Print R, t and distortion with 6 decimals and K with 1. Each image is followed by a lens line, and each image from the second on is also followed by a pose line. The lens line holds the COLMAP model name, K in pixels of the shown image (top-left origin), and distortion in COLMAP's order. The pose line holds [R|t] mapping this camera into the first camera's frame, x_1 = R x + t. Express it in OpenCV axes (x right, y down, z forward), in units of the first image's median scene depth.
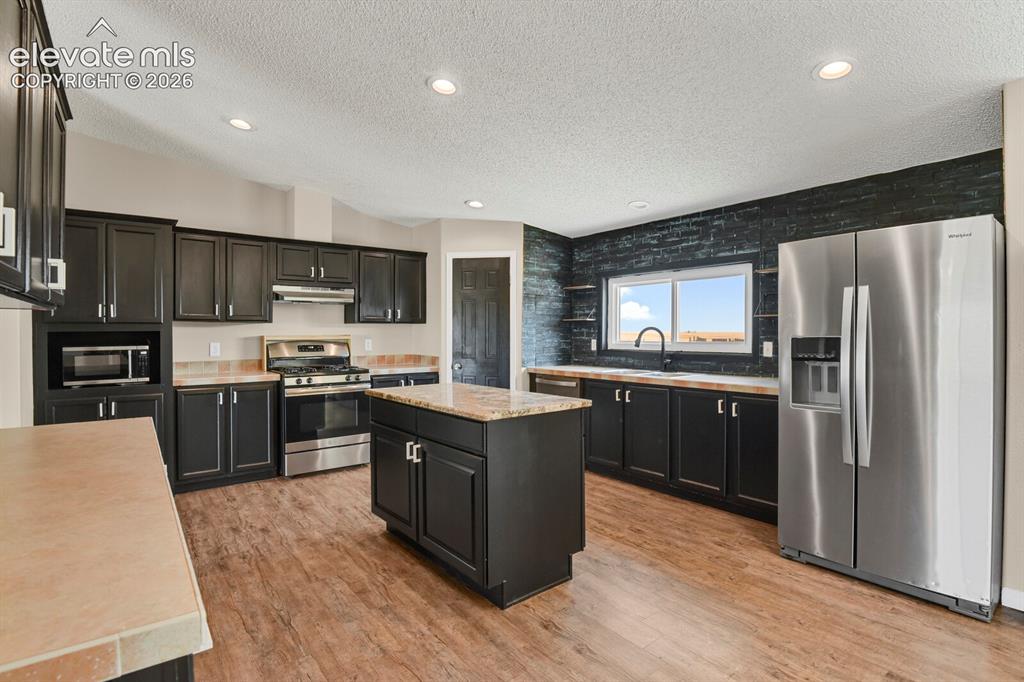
lens RADIAL K [[501.8, 0, 515.4], [0, 501.8, 337.3], [0, 0, 1]] dist [-0.022387, -0.004621]
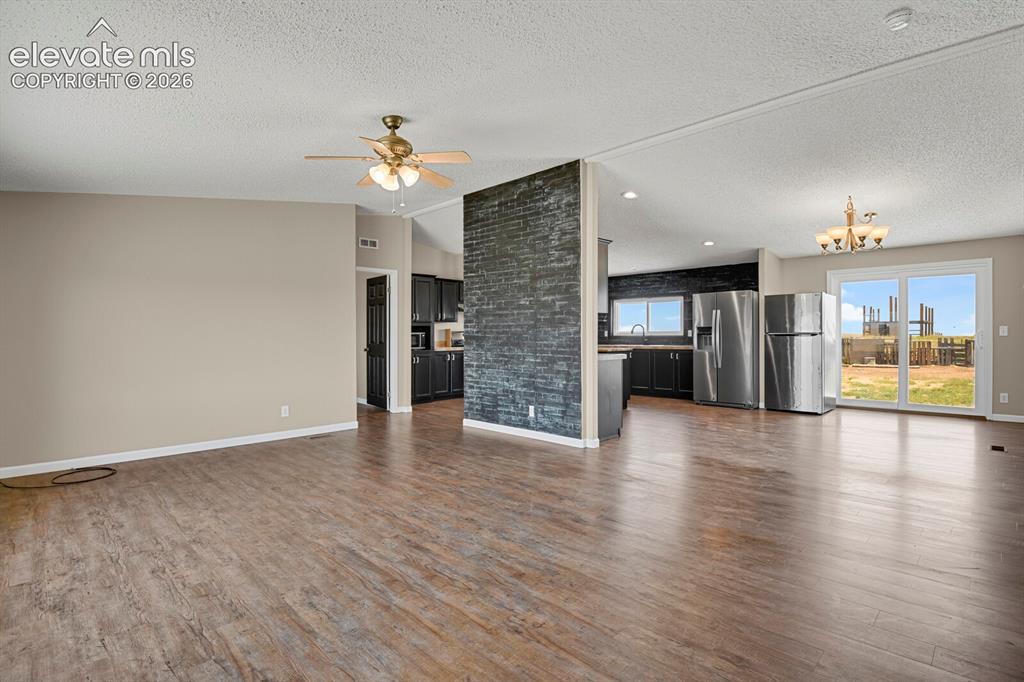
lens RADIAL K [[501.8, 0, 520.8], [0, 501.8, 335.1], [0, 0, 1]] dist [-0.022387, -0.004621]
pose [[0.990946, -0.004010, 0.134199, -0.525931], [0.005003, 0.999963, -0.007062, 0.038948], [-0.134165, 0.007670, 0.990929, -1.078830]]
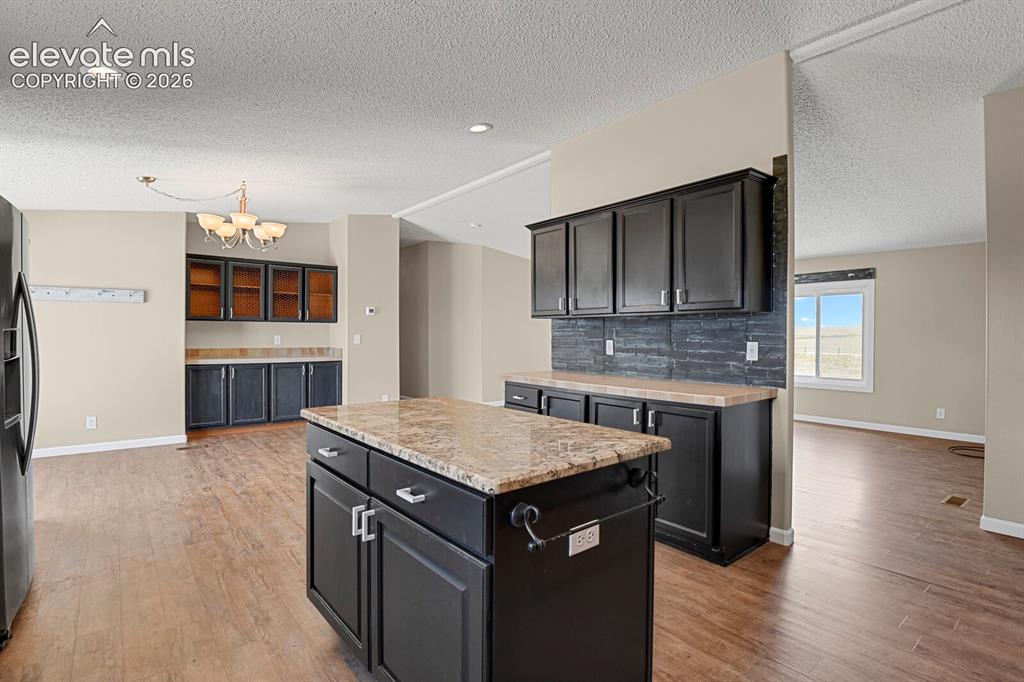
lens RADIAL K [[501.8, 0, 507.7], [0, 501.8, 335.3], [0, 0, 1]] dist [-0.022387, -0.004621]
pose [[-0.999975, -0.000622, -0.007036, -0.101090], [-0.000706, 0.999929, 0.011935, -0.001341], [0.007028, 0.011939, -0.999904, 1.067576]]
